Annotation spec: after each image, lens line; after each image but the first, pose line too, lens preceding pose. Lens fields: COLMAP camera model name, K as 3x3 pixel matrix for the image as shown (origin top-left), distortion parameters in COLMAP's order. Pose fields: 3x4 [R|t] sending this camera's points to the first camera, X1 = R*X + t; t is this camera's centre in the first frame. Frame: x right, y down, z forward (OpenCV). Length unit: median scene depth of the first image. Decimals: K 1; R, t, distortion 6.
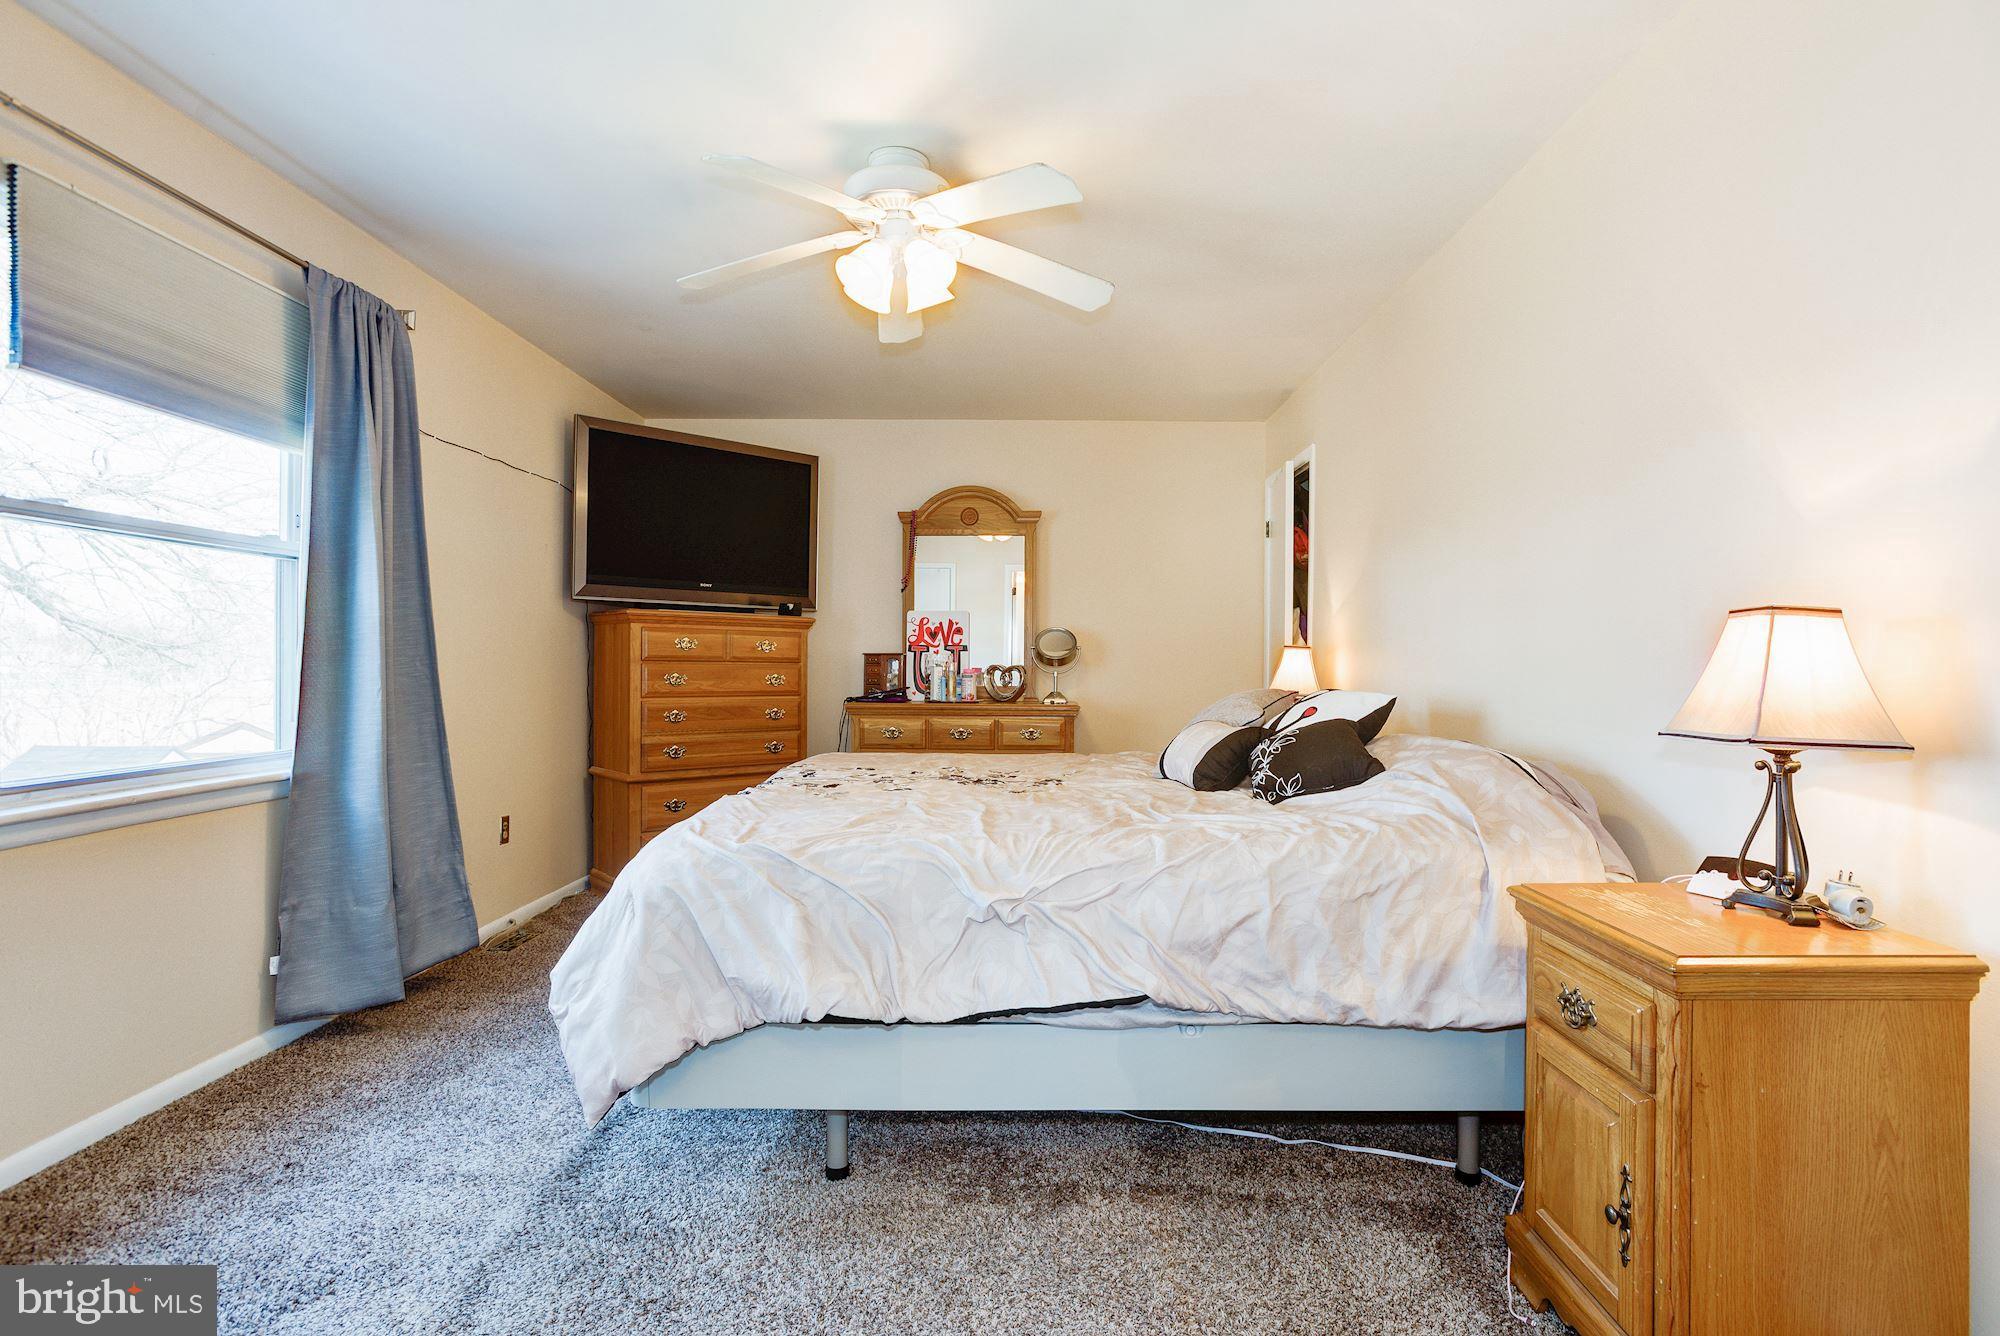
lens RADIAL K [[995.9, 0, 996.1], [0, 995.9, 658.7], [0, 0, 1]] dist [-0.049650, 0.026347]
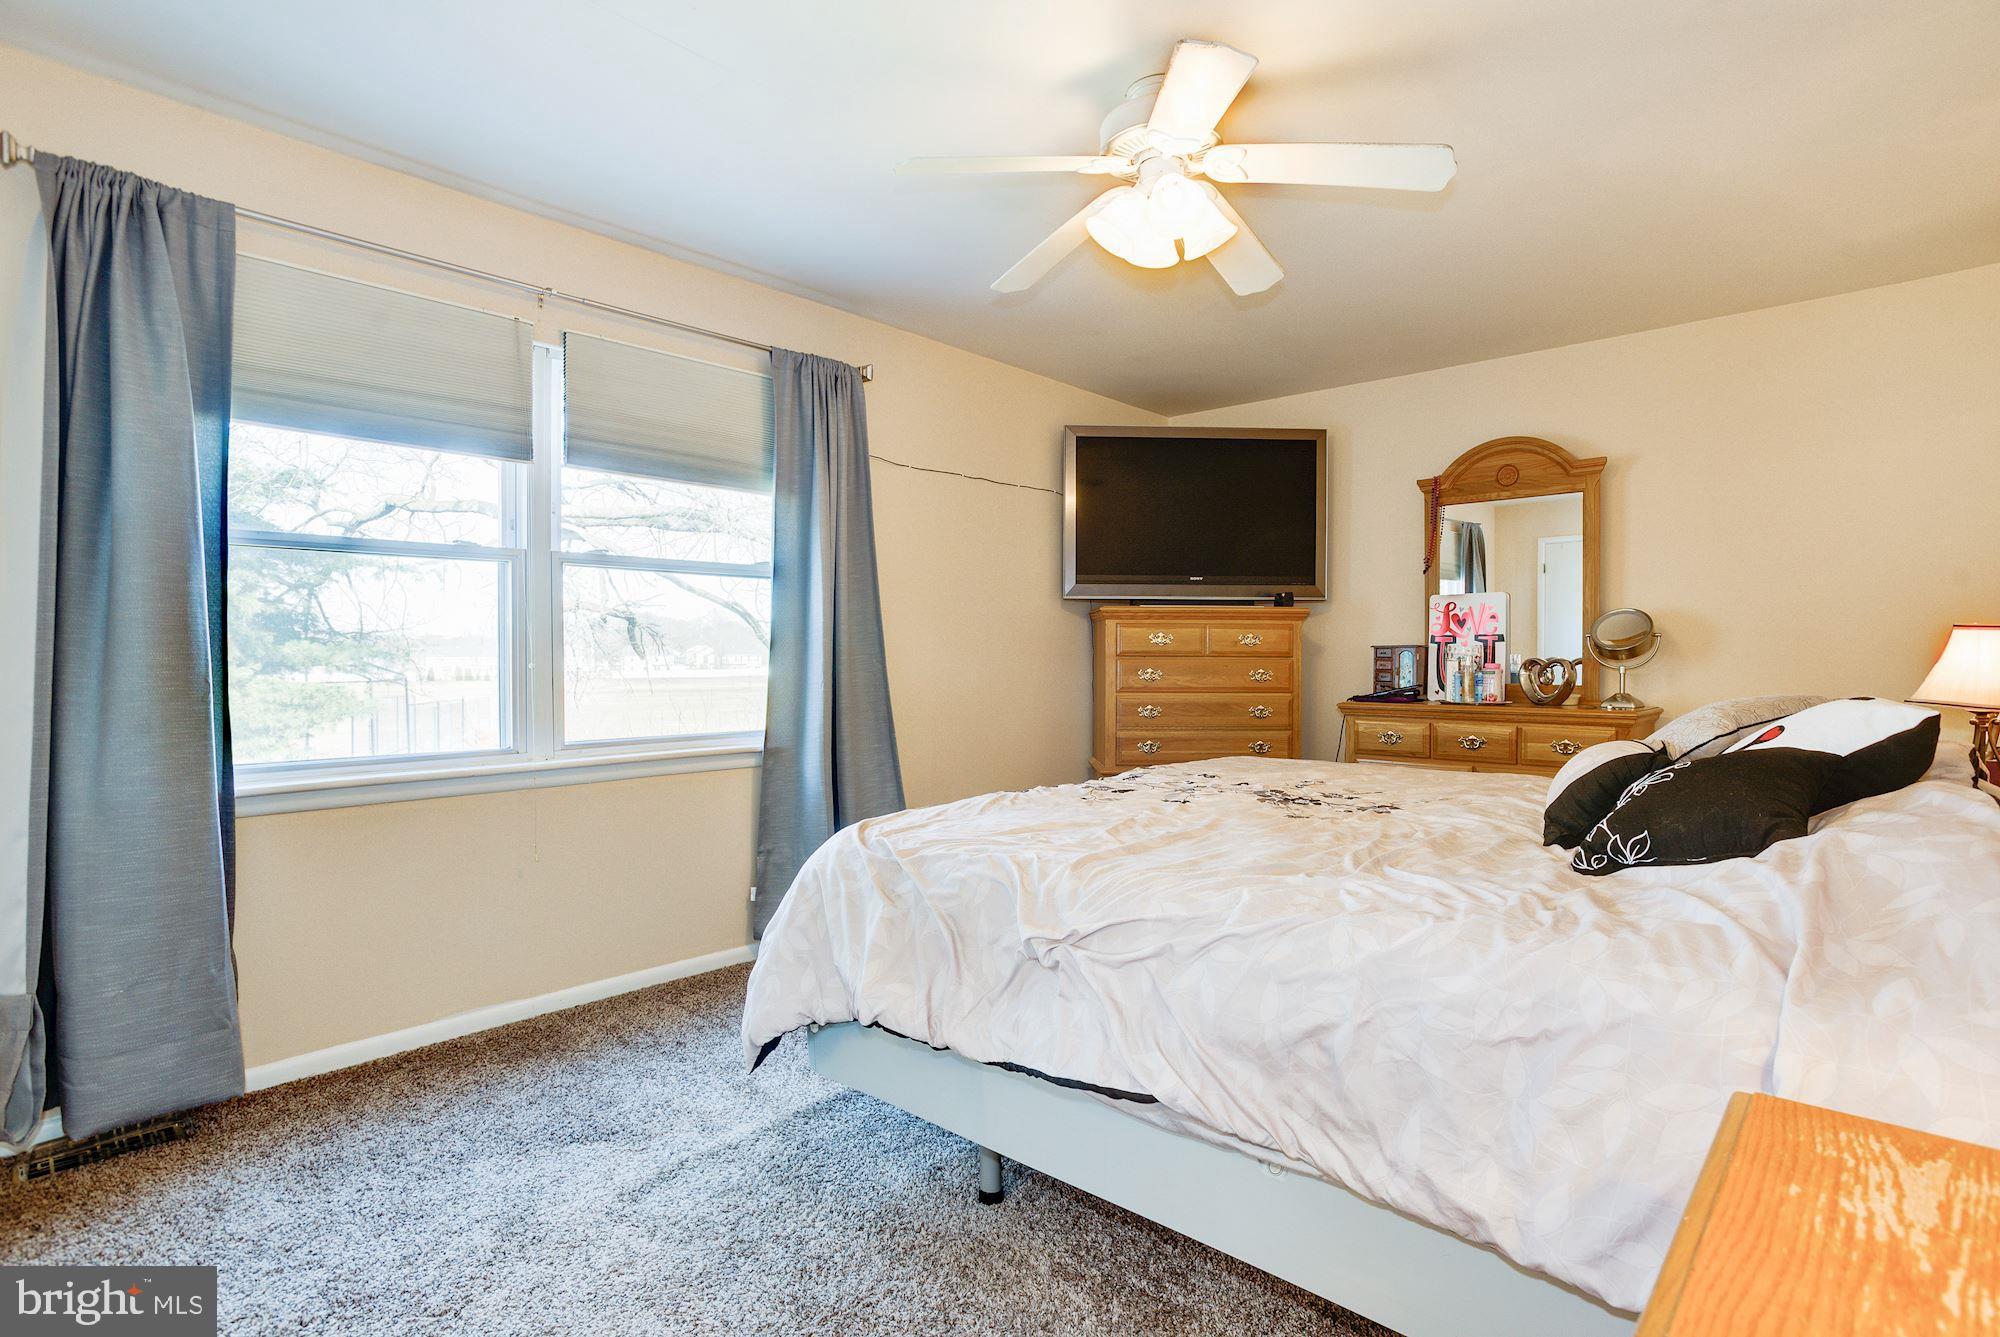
lens RADIAL K [[995.9, 0, 995.1], [0, 995.9, 658.3], [0, 0, 1]] dist [-0.049650, 0.026347]
pose [[0.738802, -0.005469, -0.673900, 0.236131], [0.009147, 0.999956, 0.001914, 0.000859], [0.673860, -0.007578, 0.738820, 0.149315]]
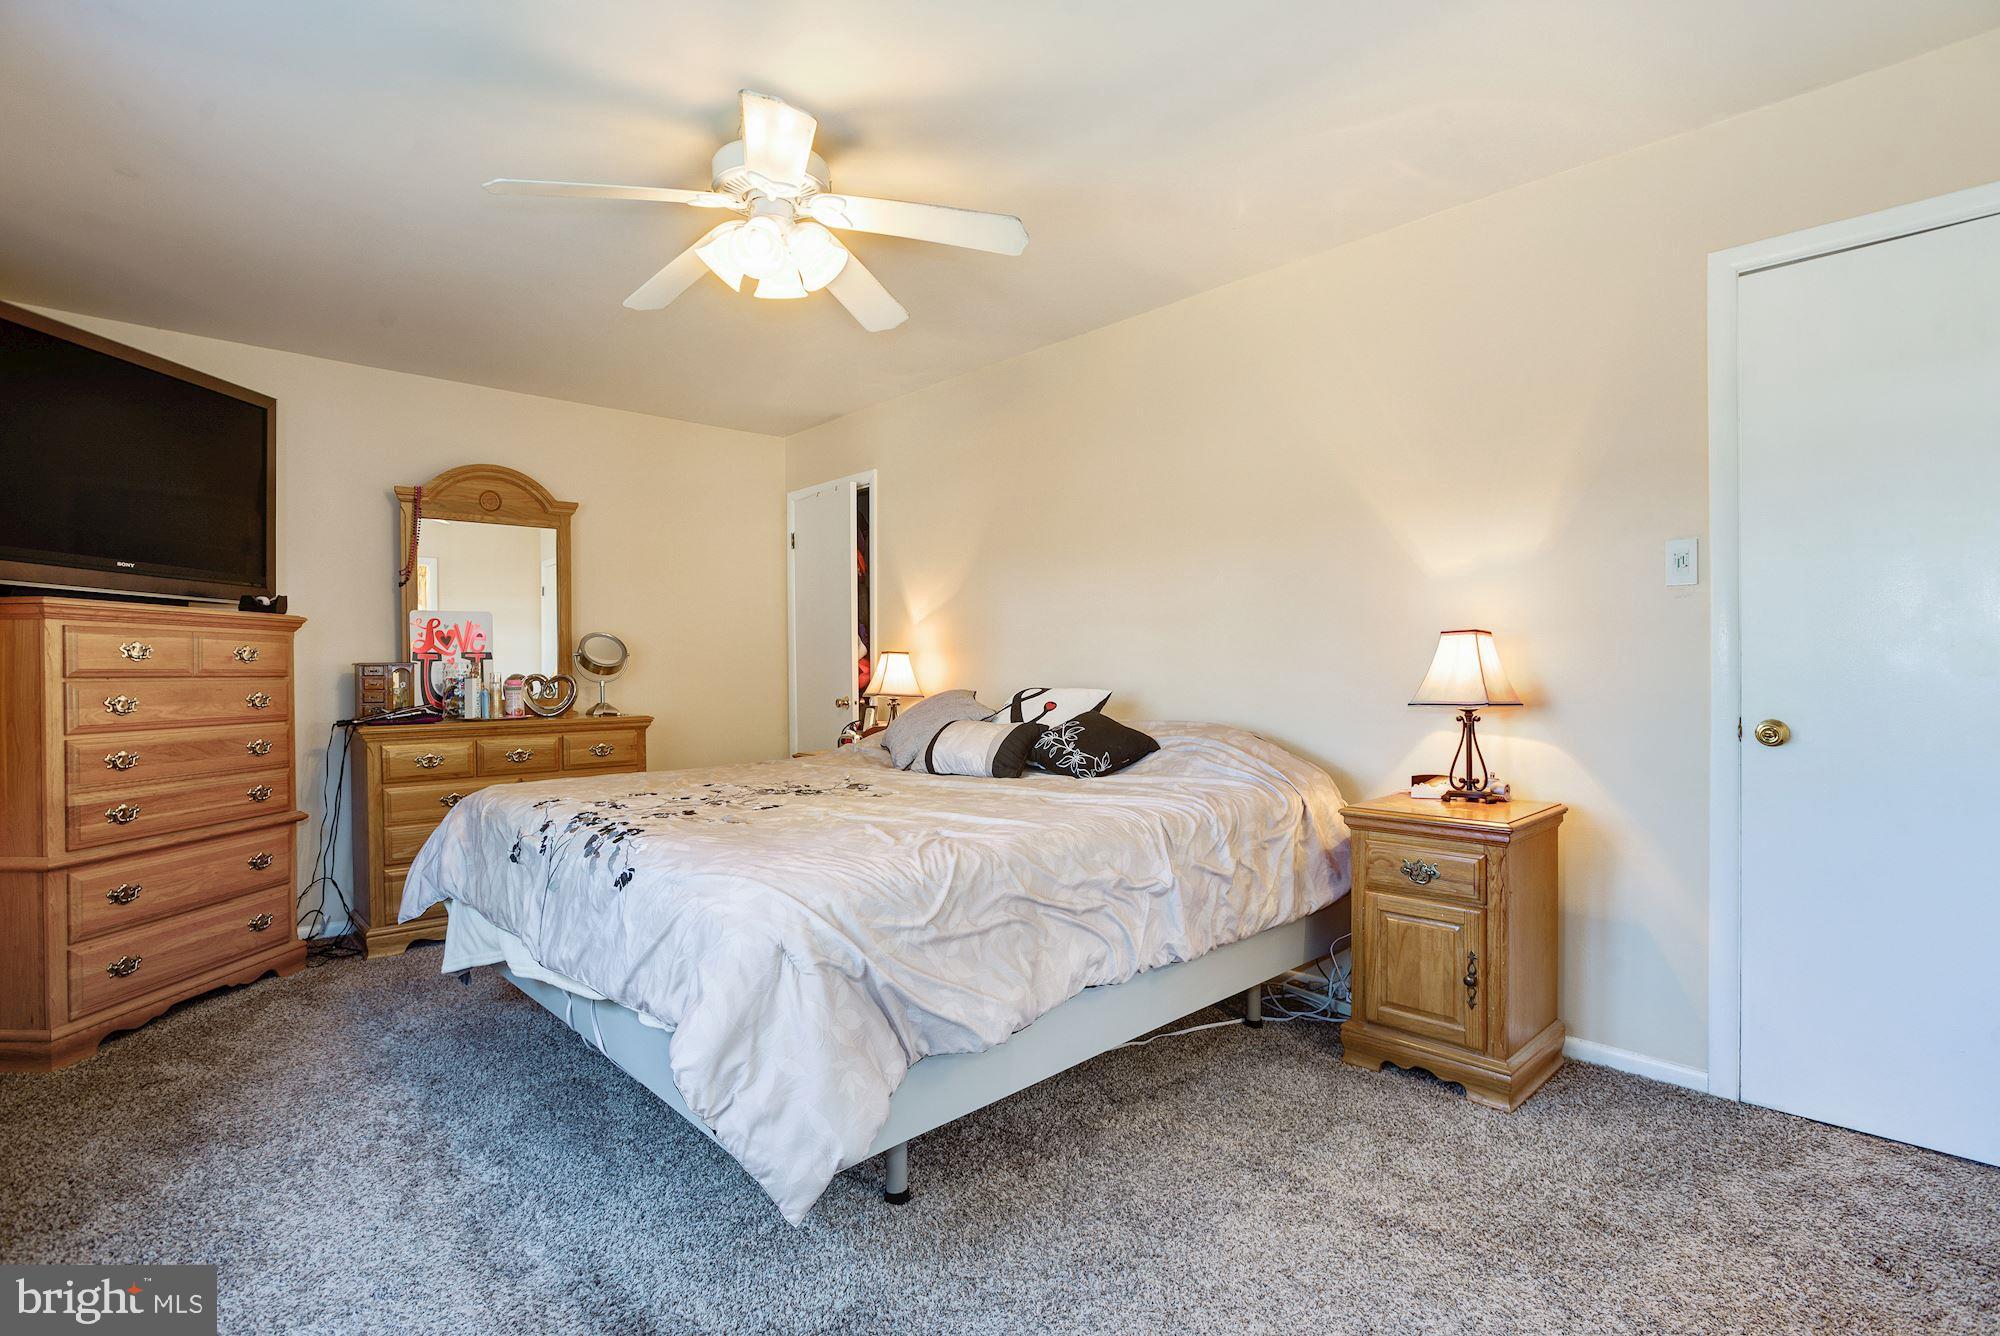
lens RADIAL K [[995.9, 0, 1007.8], [0, 995.9, 666.1], [0, 0, 1]] dist [-0.049650, 0.026347]
pose [[0.696184, -0.012749, 0.717750, -0.373539], [0.011451, 0.999912, 0.006654, -0.002633], [-0.717772, 0.003587, 0.696269, 0.118037]]
